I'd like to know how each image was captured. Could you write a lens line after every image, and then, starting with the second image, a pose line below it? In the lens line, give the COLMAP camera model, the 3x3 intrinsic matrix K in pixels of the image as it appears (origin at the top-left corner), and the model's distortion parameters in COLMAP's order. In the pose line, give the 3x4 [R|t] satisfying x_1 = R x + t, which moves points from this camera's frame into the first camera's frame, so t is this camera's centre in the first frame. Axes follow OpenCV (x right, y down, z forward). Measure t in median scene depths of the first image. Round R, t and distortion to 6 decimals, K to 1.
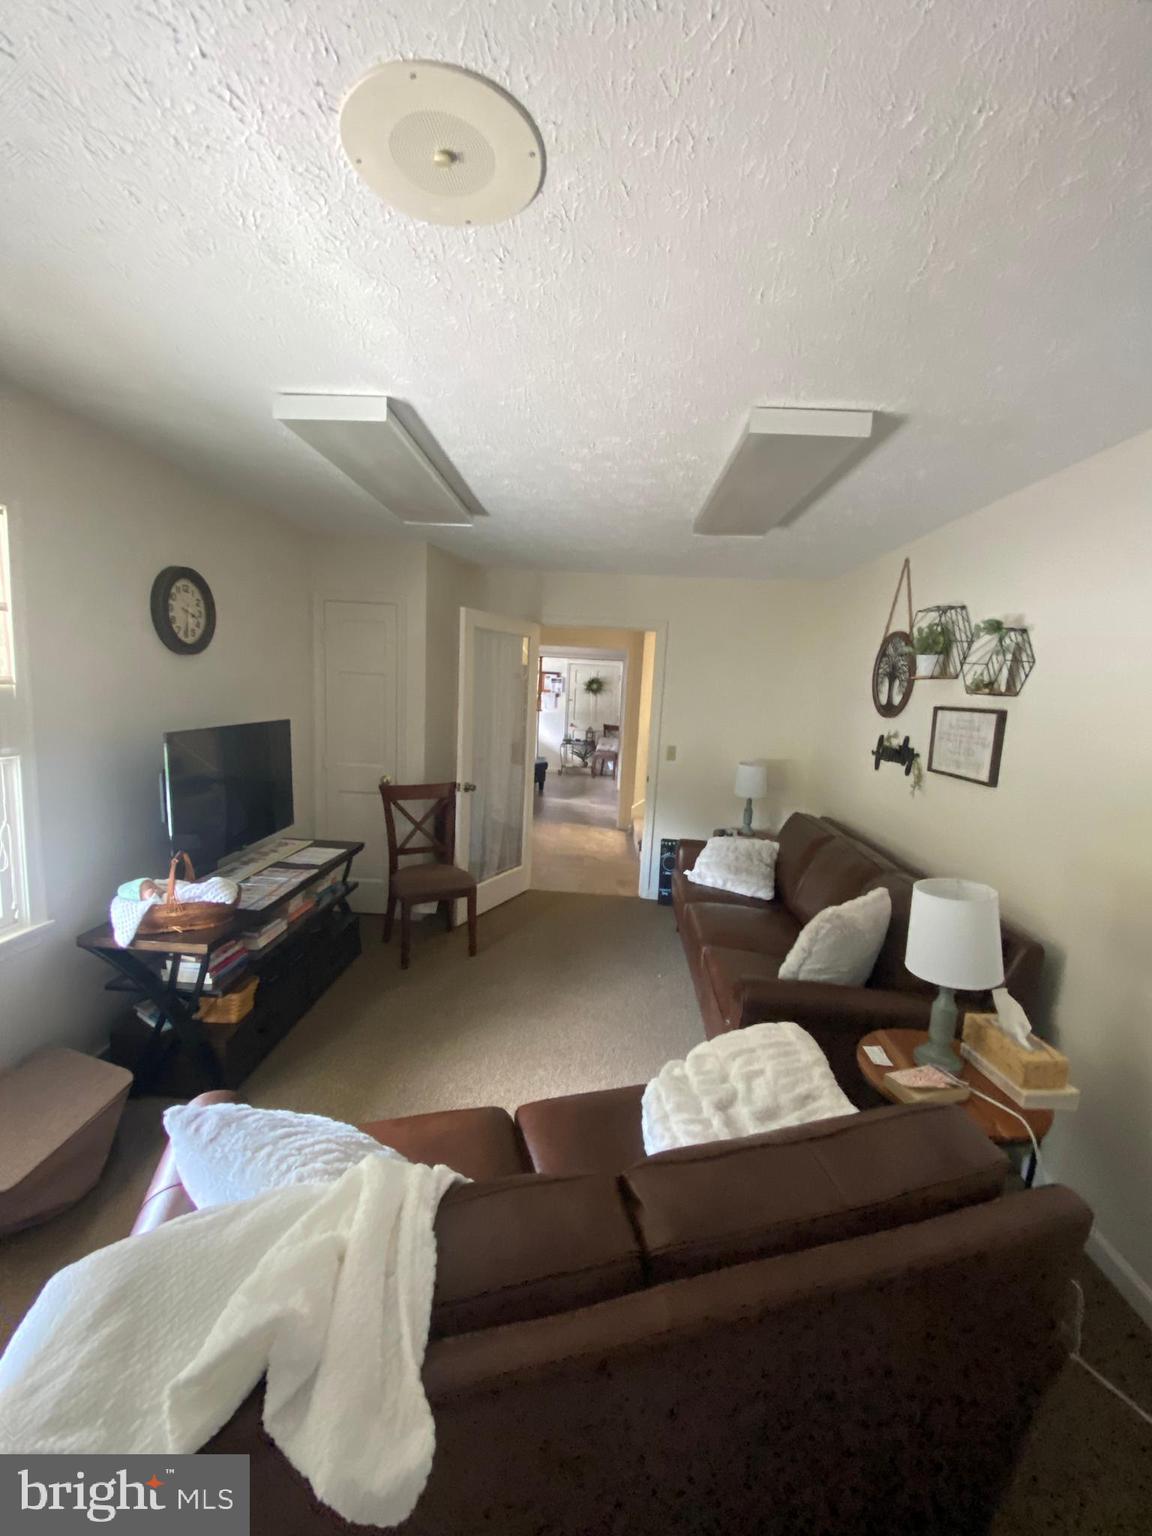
lens RADIAL K [[633.7, 0, 573.9], [0, 633.7, 761.1], [0, 0, 1]] dist [0.015445, -0.016654]
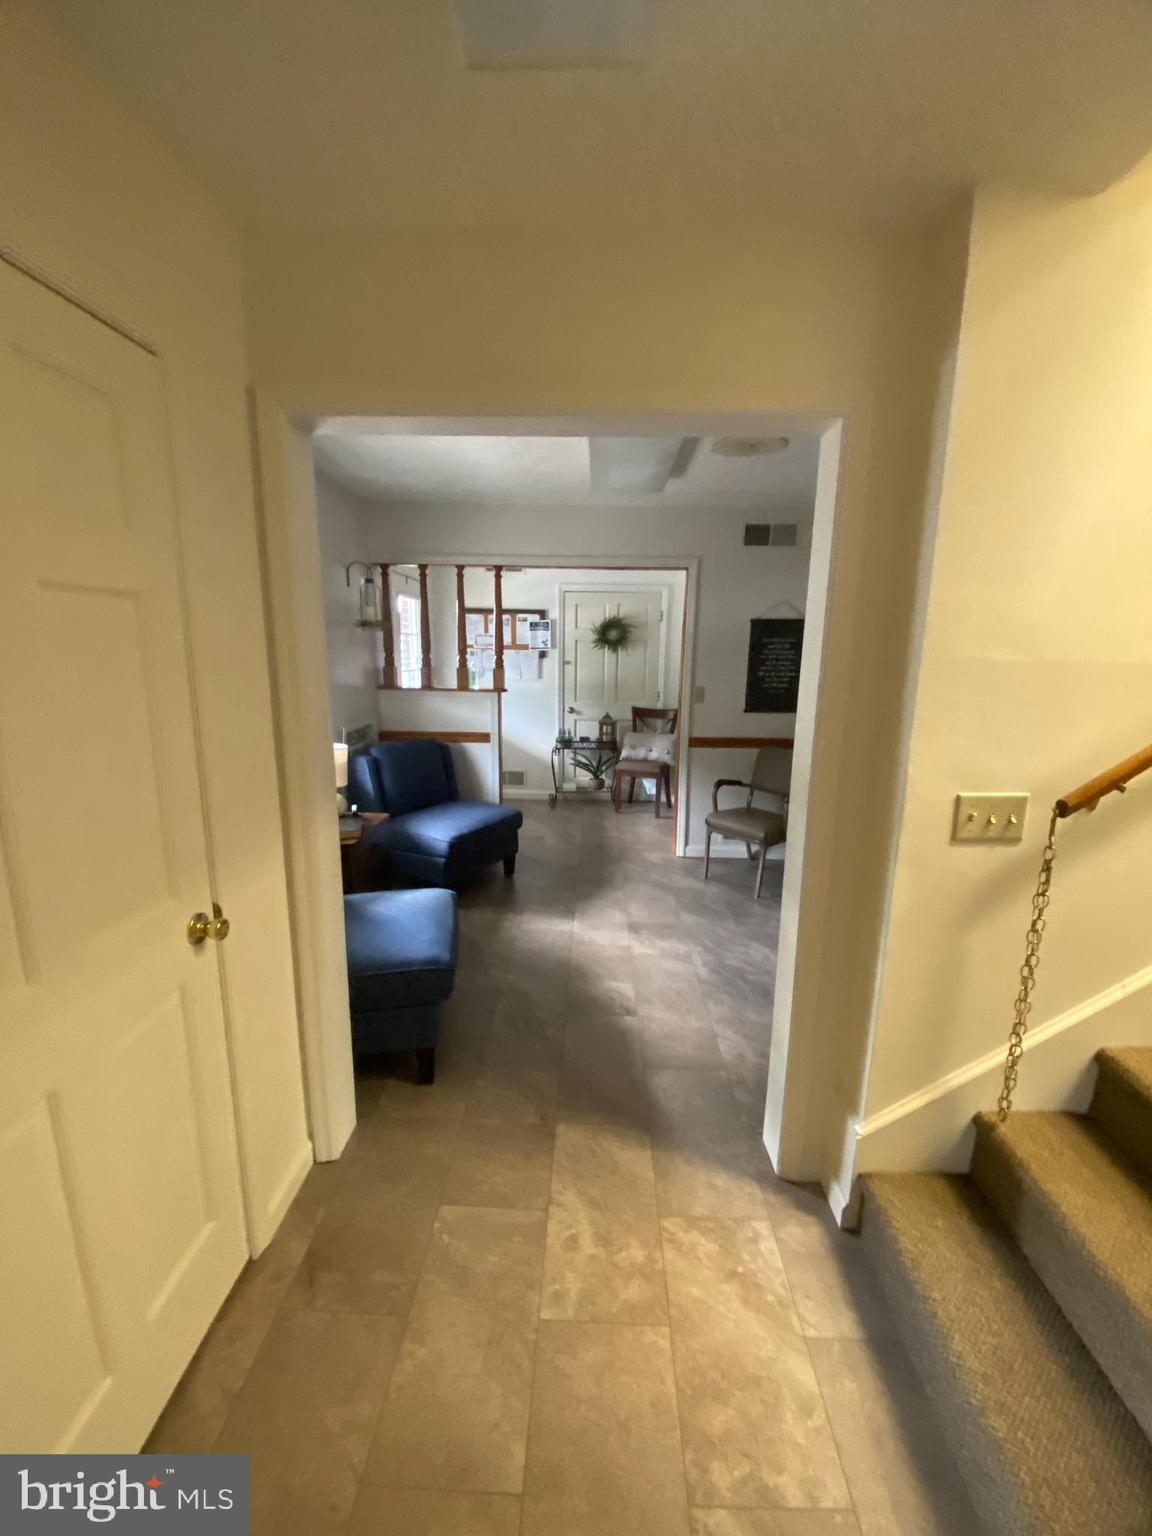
lens RADIAL K [[633.7, 0, 573.9], [0, 633.7, 761.1], [0, 0, 1]] dist [0.015445, -0.016654]
pose [[0.999209, -0.036485, 0.015787, -0.011573], [0.034867, 0.995071, 0.092829, -0.064152], [-0.019097, -0.092205, 0.995557, 0.473588]]
